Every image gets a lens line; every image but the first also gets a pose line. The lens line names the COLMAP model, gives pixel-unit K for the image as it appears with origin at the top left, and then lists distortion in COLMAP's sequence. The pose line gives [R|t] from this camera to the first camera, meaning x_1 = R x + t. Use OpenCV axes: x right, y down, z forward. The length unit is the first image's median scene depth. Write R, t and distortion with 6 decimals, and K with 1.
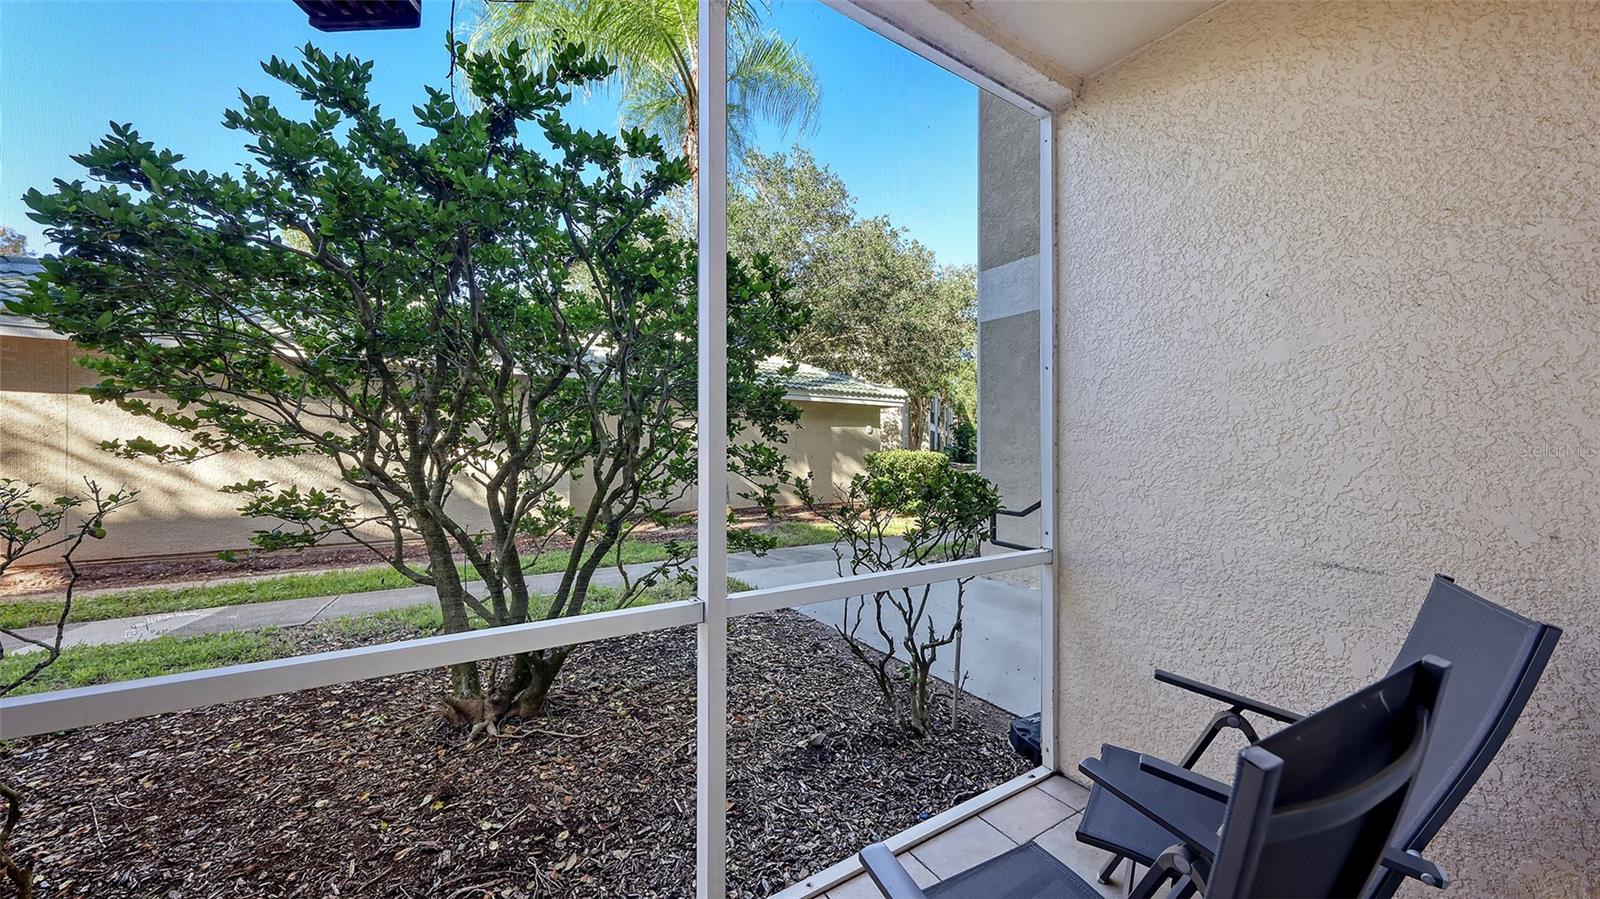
lens RADIAL K [[555.8, 0, 800.7], [0, 555.8, 444.8], [0, 0, 1]] dist [-0.001543, -0.000484]
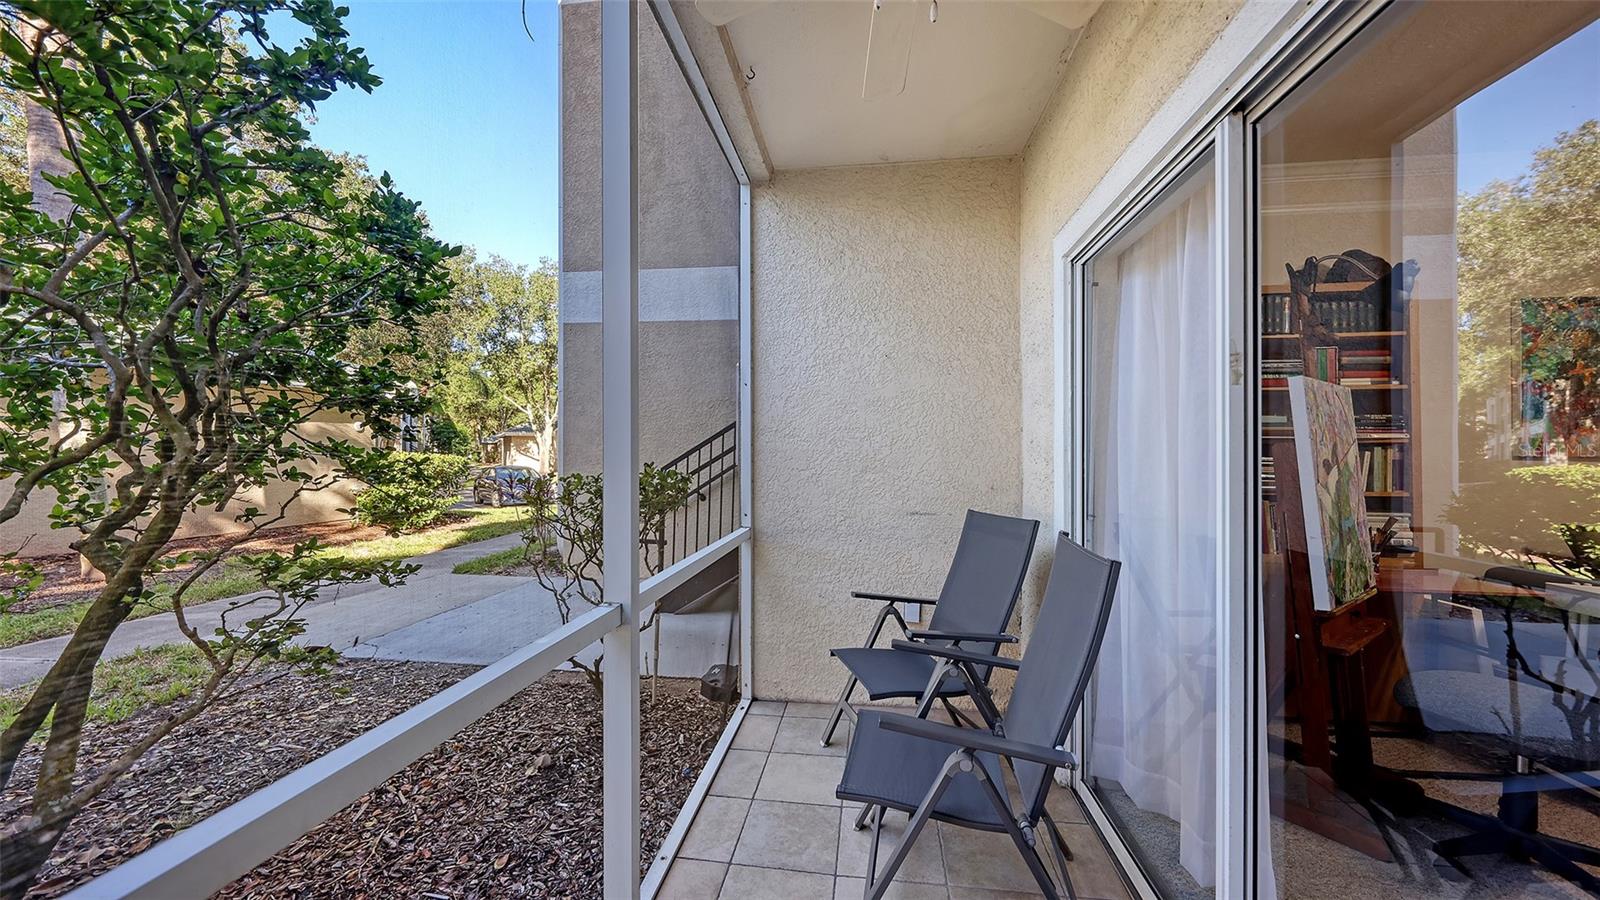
lens RADIAL K [[555.8, 0, 802.7], [0, 555.8, 452.4], [0, 0, 1]] dist [-0.001543, -0.000484]
pose [[0.647002, -0.004773, 0.762473, -0.451984], [-0.002878, 0.999958, 0.008702, 0.005121], [-0.762483, -0.007824, 0.646961, 0.084140]]
